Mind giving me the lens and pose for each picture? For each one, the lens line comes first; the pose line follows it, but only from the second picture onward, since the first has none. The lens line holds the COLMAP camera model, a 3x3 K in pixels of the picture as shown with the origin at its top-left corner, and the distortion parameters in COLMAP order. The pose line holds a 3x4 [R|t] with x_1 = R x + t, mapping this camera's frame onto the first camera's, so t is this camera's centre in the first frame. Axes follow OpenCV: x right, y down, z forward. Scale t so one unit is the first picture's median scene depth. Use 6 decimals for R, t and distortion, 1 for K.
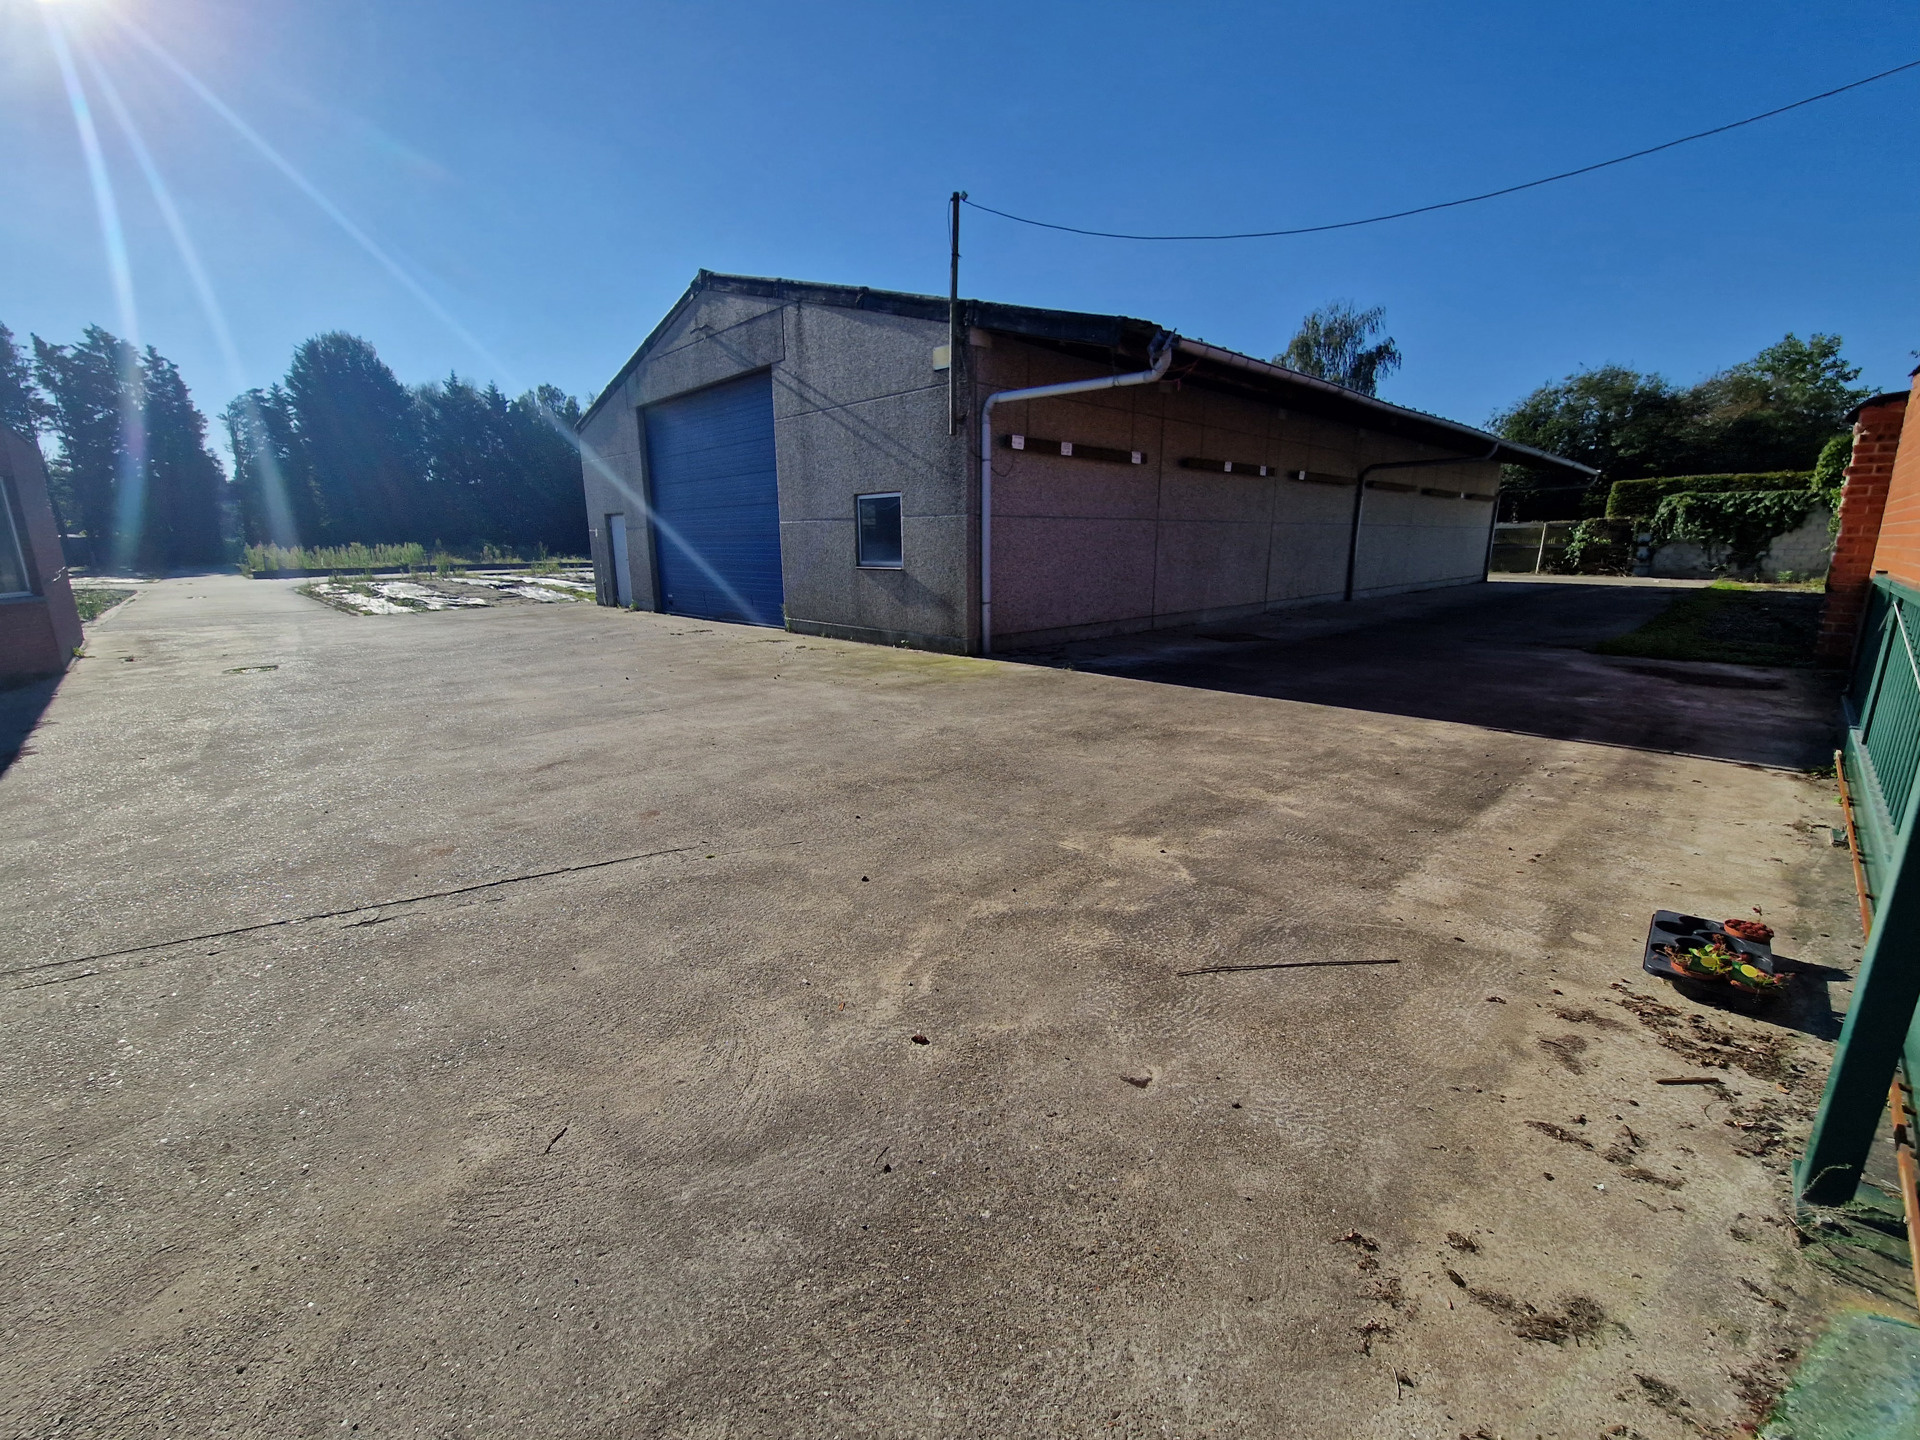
lens RADIAL K [[780.6, 0, 959.5], [0, 780.6, 749.9], [0, 0, 1]] dist [0.002909, -0.004246]
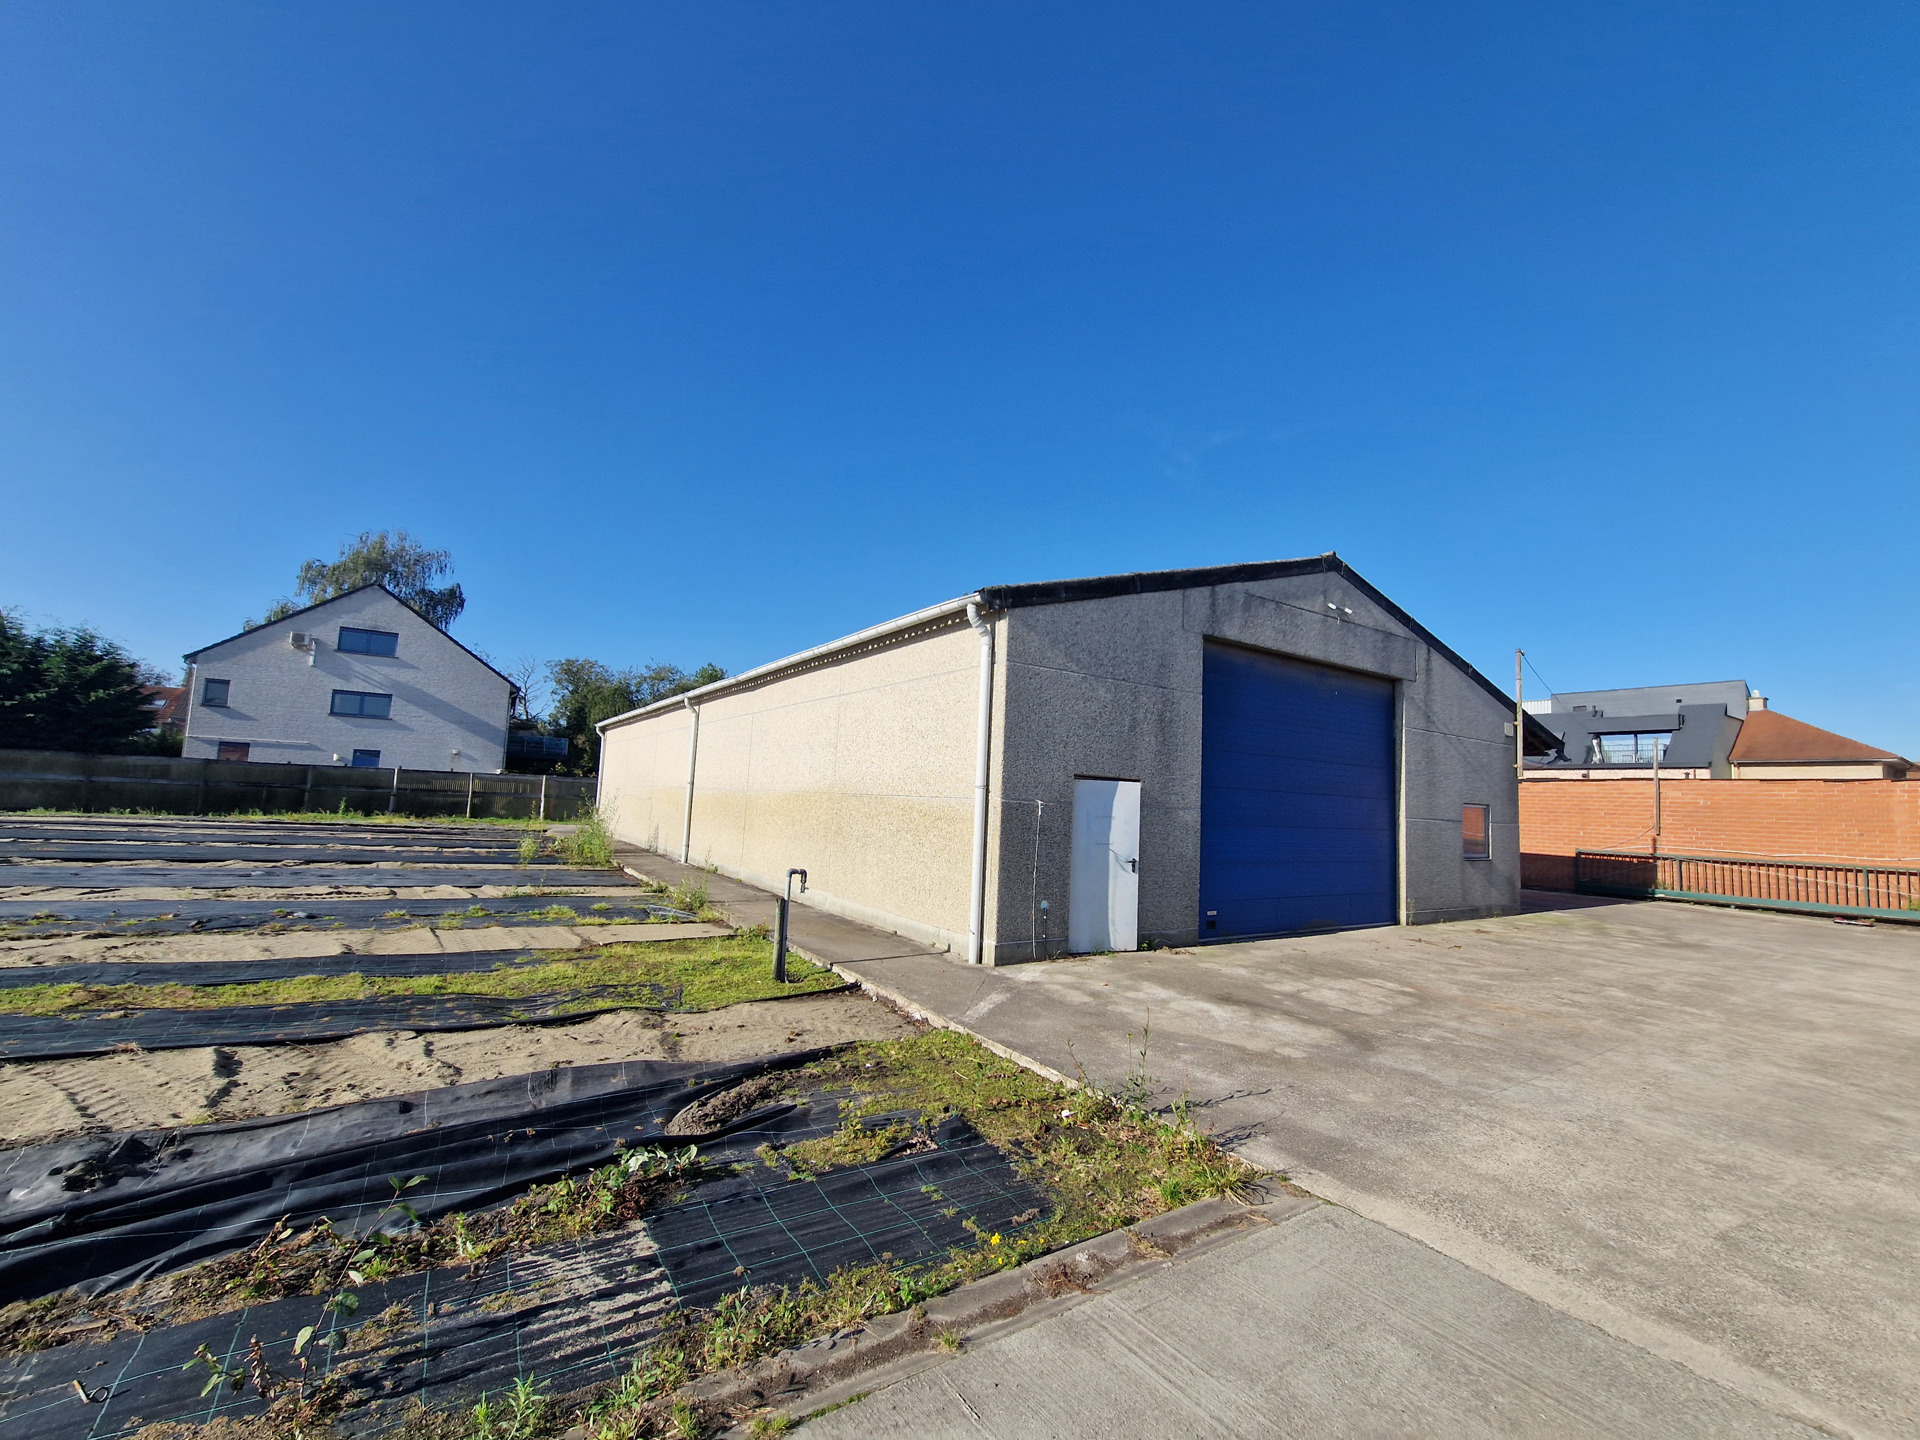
lens RADIAL K [[780.6, 0, 969.9], [0, 780.6, 736.0], [0, 0, 1]] dist [0.002909, -0.004246]
pose [[0.185371, 0.097595, 0.977810, -3.515038], [0.209277, 0.968308, -0.136321, -0.979711], [-0.960125, 0.229903, 0.159072, 3.536775]]
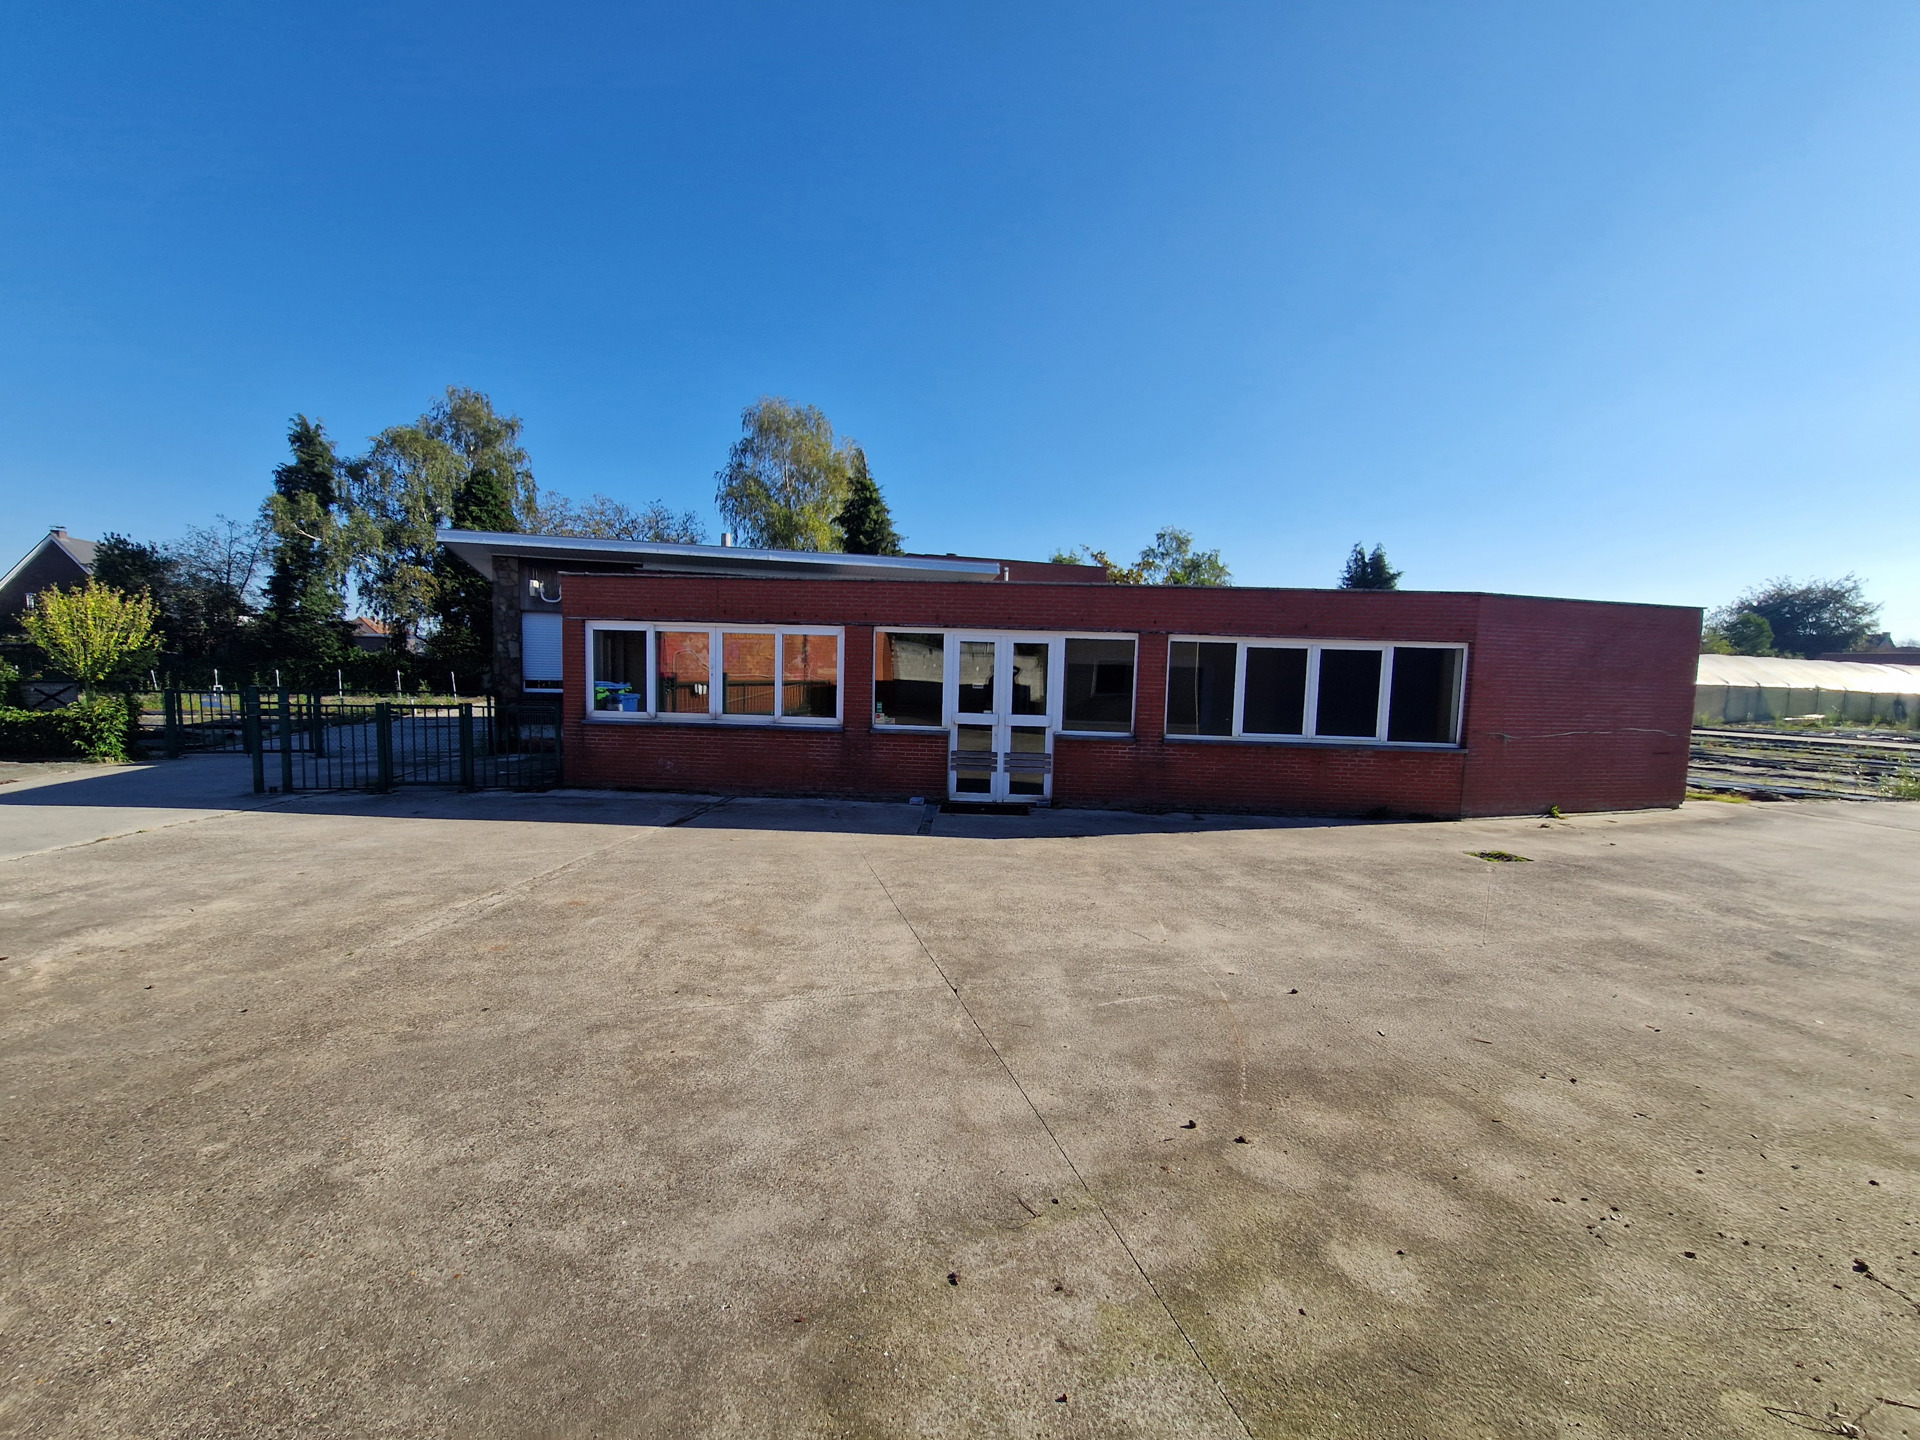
lens RADIAL K [[780.6, 0, 951.8], [0, 780.6, 720.3], [0, 0, 1]] dist [0.002909, -0.004246]
pose [[-0.490065, 0.048900, -0.870313, 0.215406], [-0.247860, 0.949395, 0.192911, -0.555952], [0.835704, 0.310255, -0.453145, 1.825733]]
